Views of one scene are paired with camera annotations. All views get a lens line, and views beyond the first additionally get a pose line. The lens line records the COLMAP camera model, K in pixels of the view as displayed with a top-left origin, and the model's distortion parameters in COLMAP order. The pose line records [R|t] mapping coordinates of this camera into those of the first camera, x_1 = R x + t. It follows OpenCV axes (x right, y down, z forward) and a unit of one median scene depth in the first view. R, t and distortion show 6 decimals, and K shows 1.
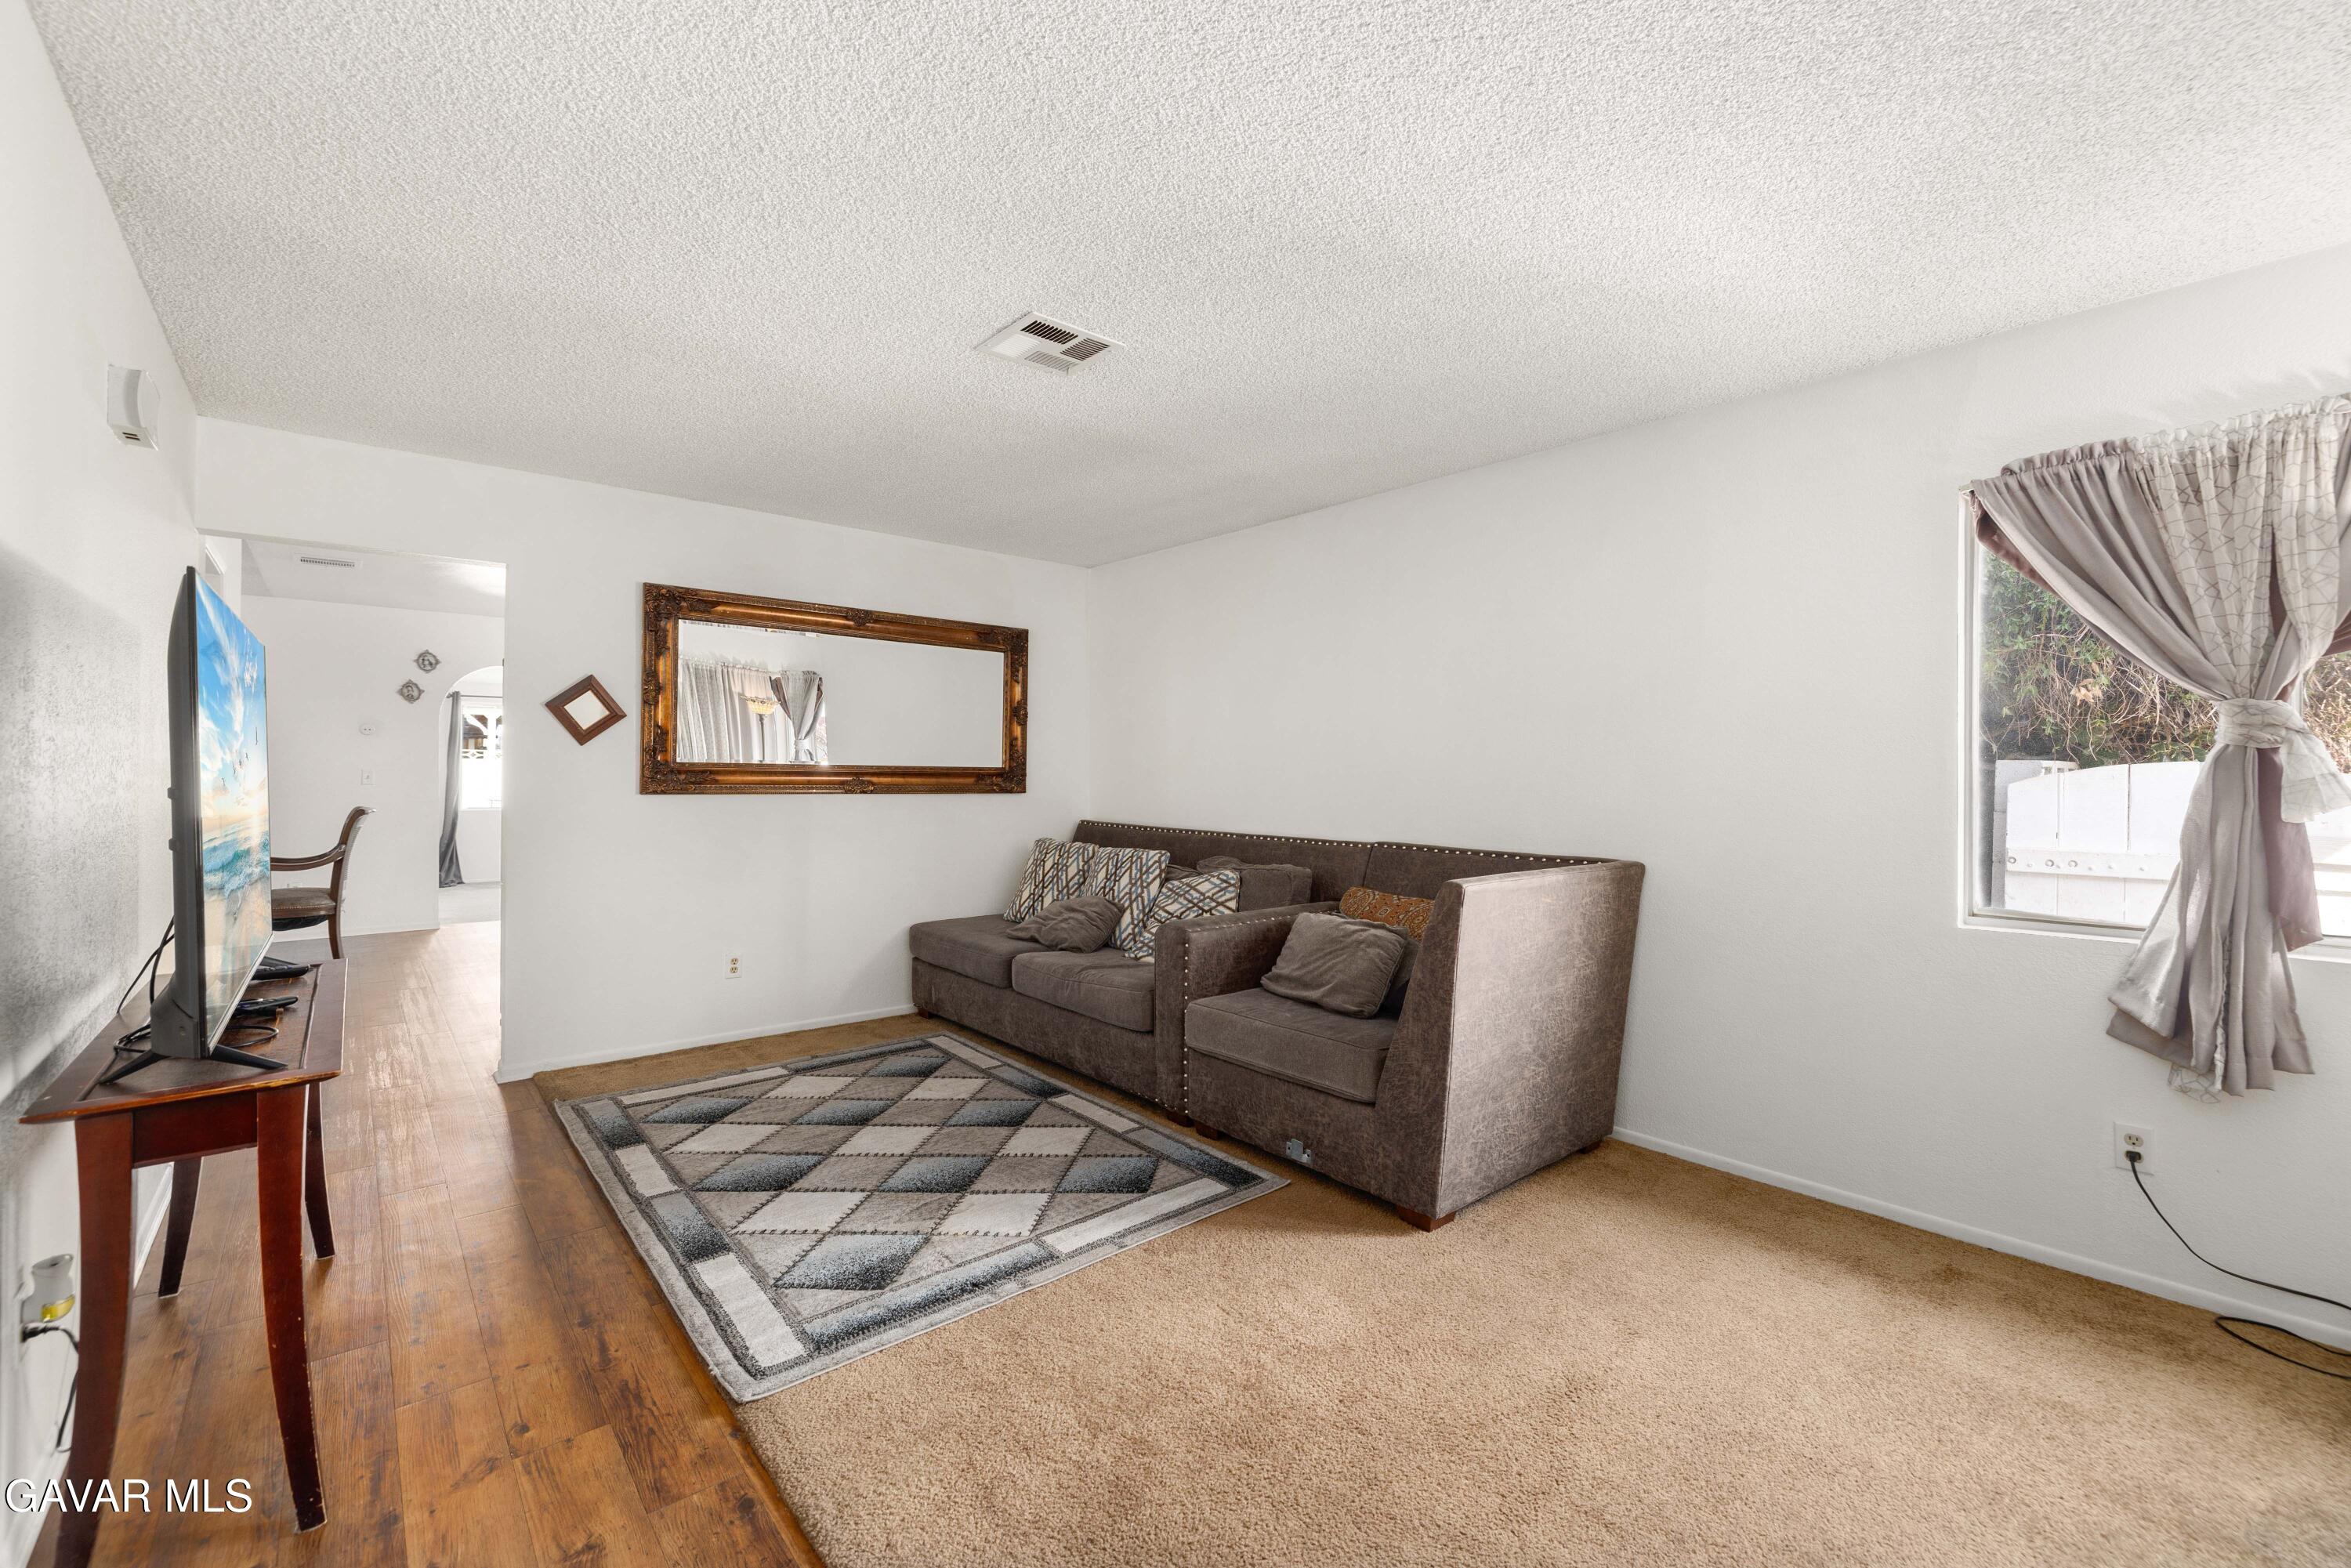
lens RADIAL K [[982.1, 0, 1184.3], [0, 982.1, 785.7], [0, 0, 1]] dist [0.008632, 0.000426]
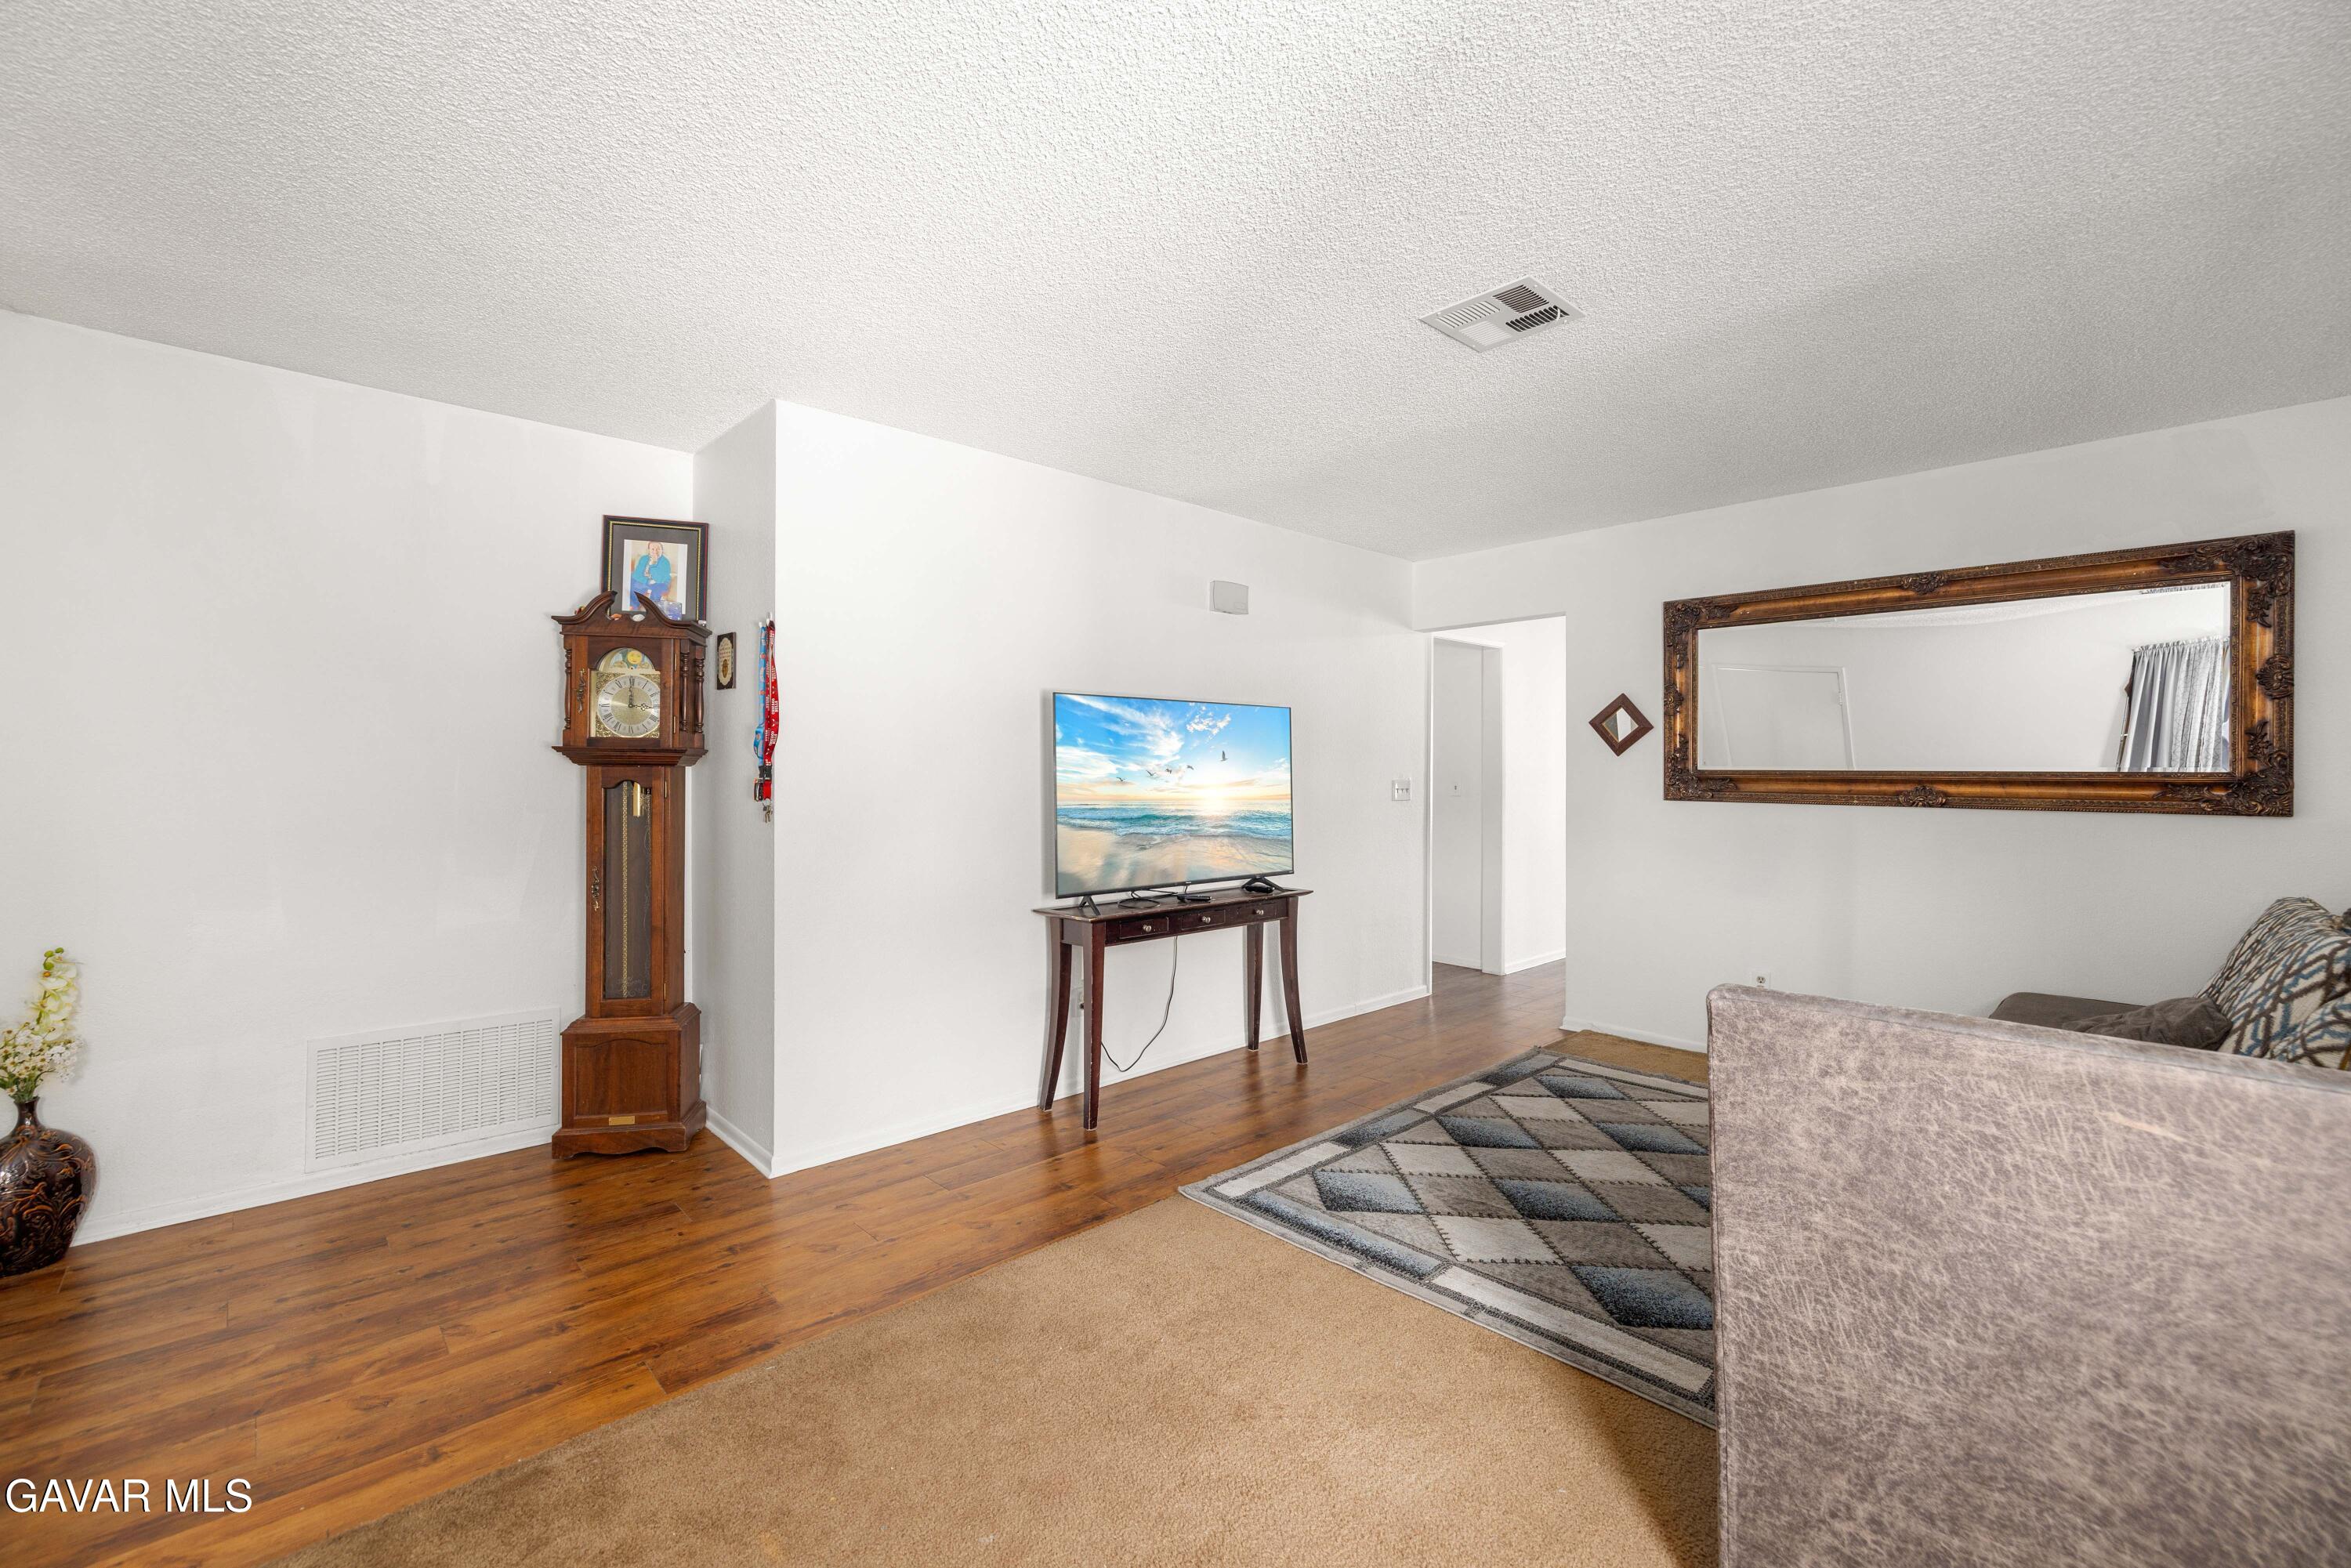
lens RADIAL K [[982.1, 0, 1183.3], [0, 982.1, 775.8], [0, 0, 1]] dist [0.008632, 0.000426]
pose [[0.059433, -0.004576, -0.998222, 0.600142], [-0.018112, 0.999820, -0.005661, -0.002283], [0.998068, 0.018416, 0.059339, 0.512689]]
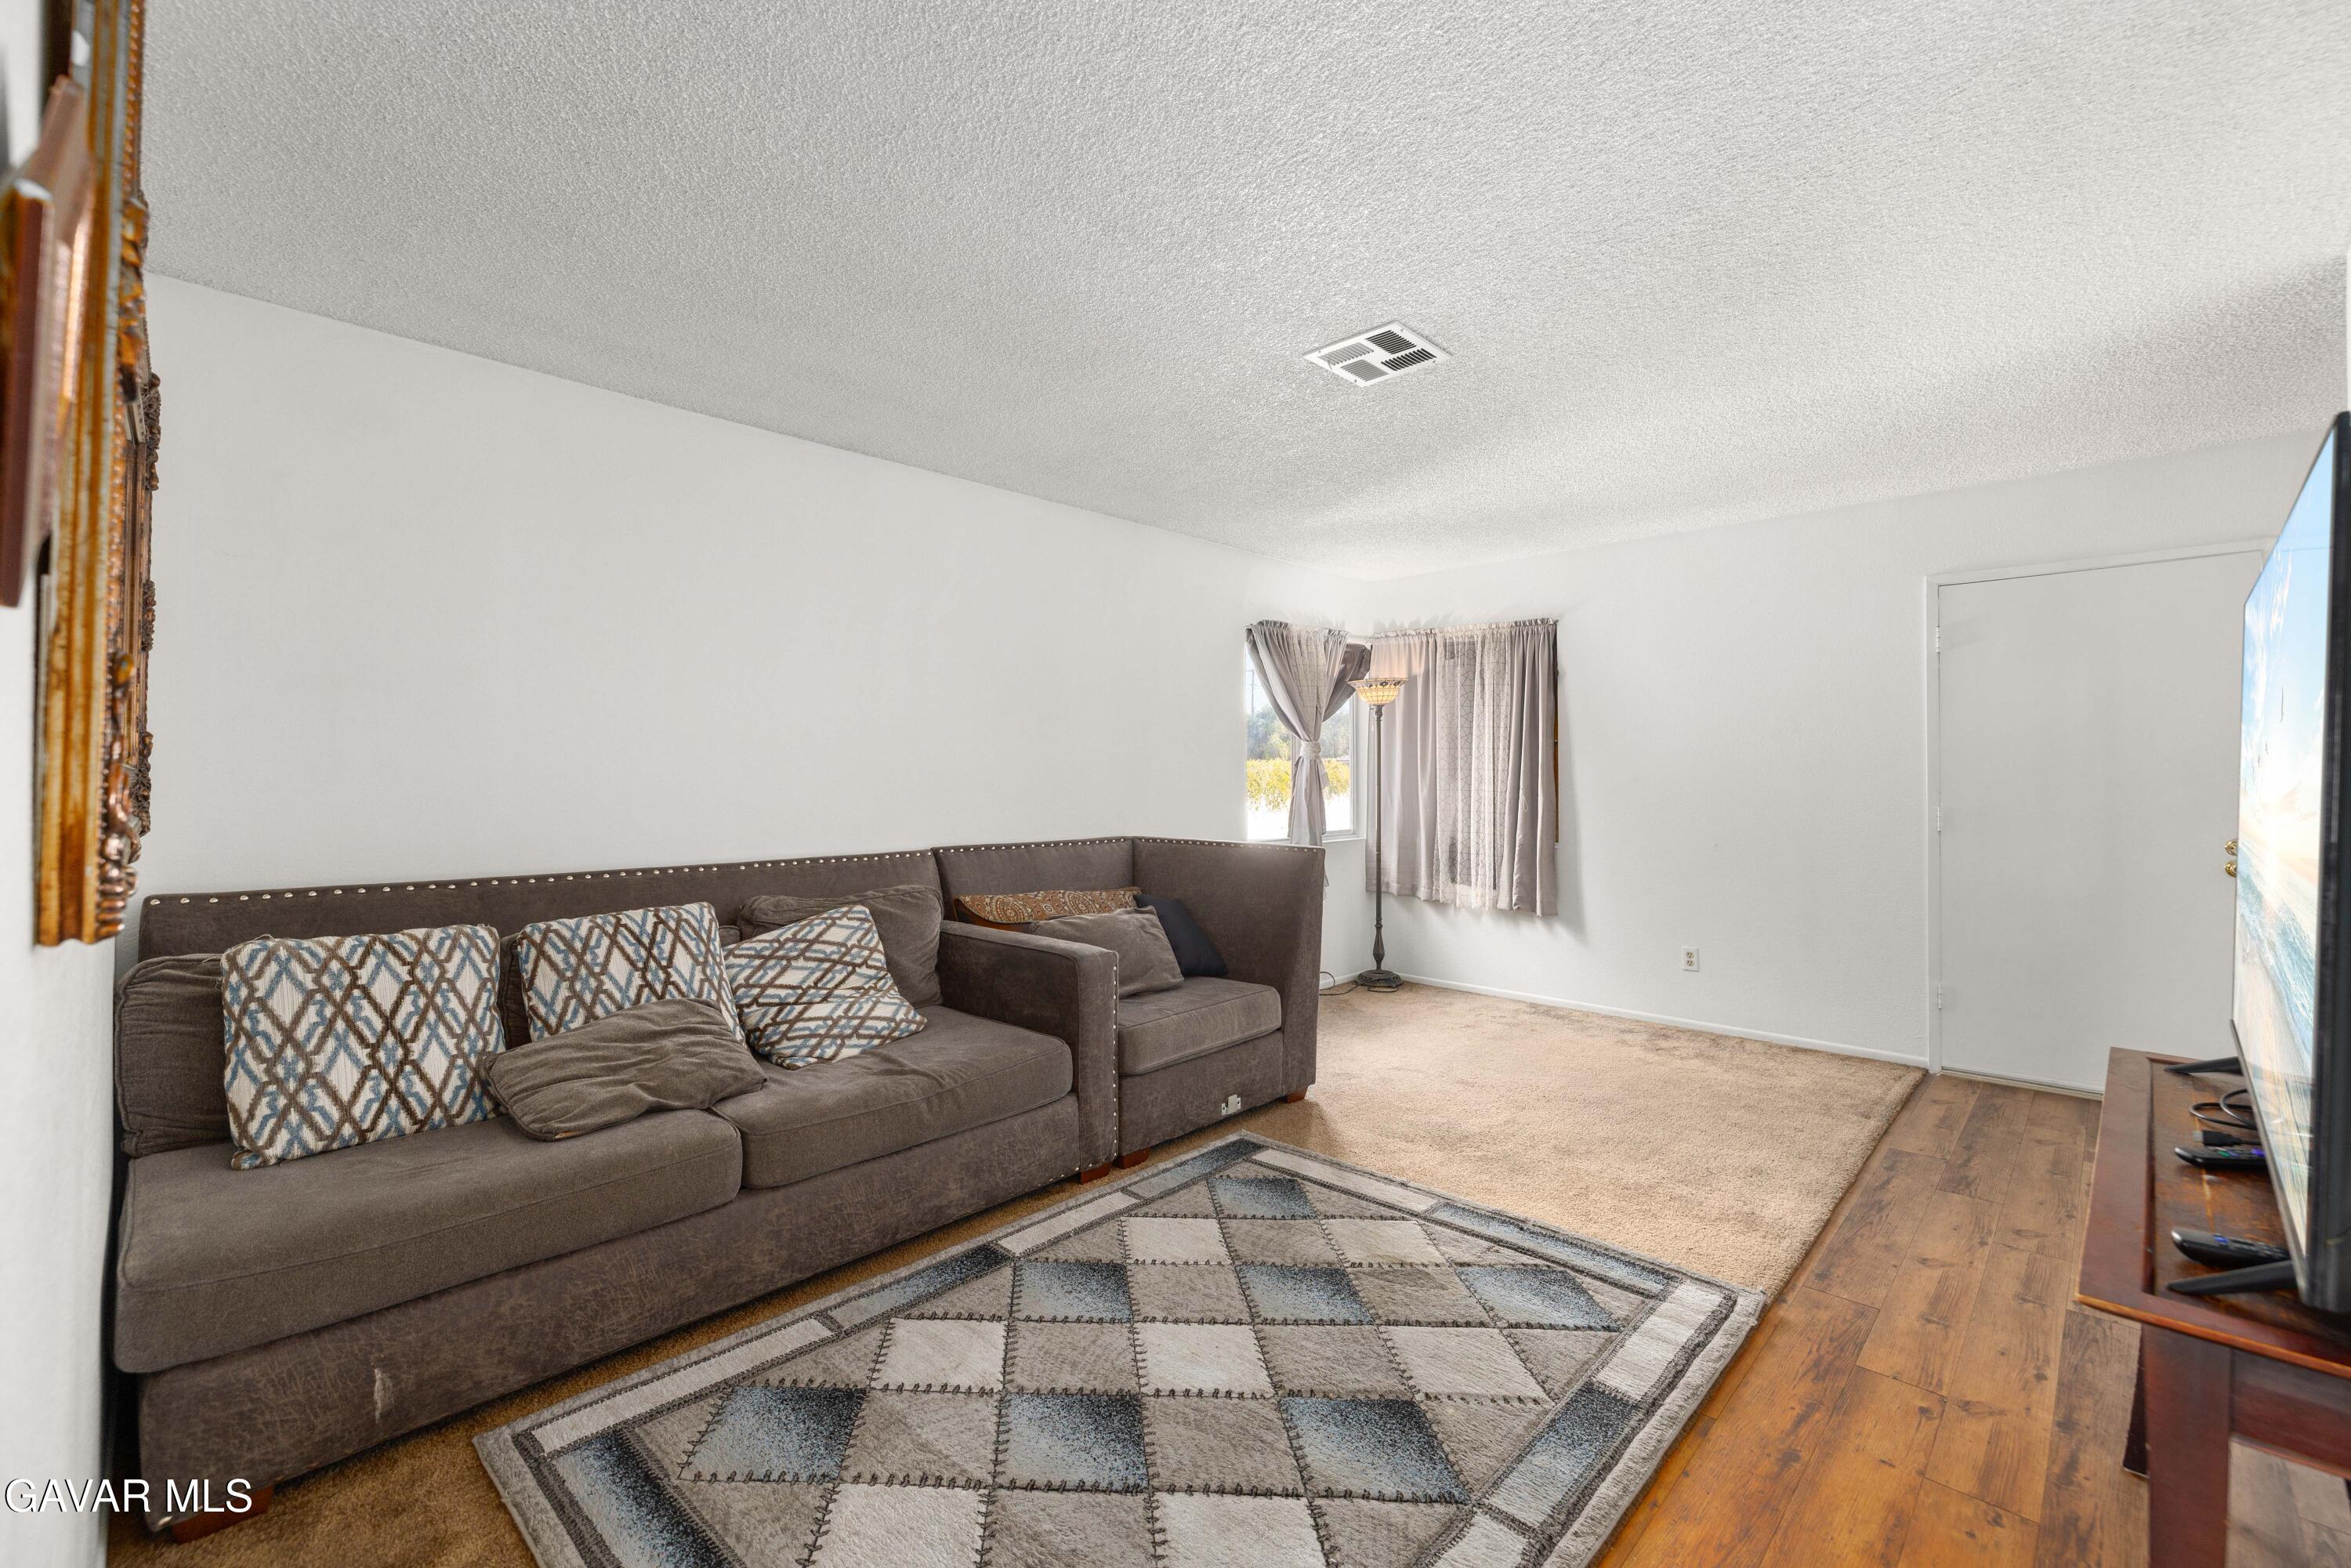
lens RADIAL K [[982.1, 0, 1179.0], [0, 982.1, 828.5], [0, 0, 1]] dist [0.008632, 0.000426]
pose [[-0.093063, -0.062555, 0.993693, -0.874504], [0.014040, 0.997843, 0.064132, -0.019117], [-0.995561, 0.019920, -0.091984, 1.024694]]
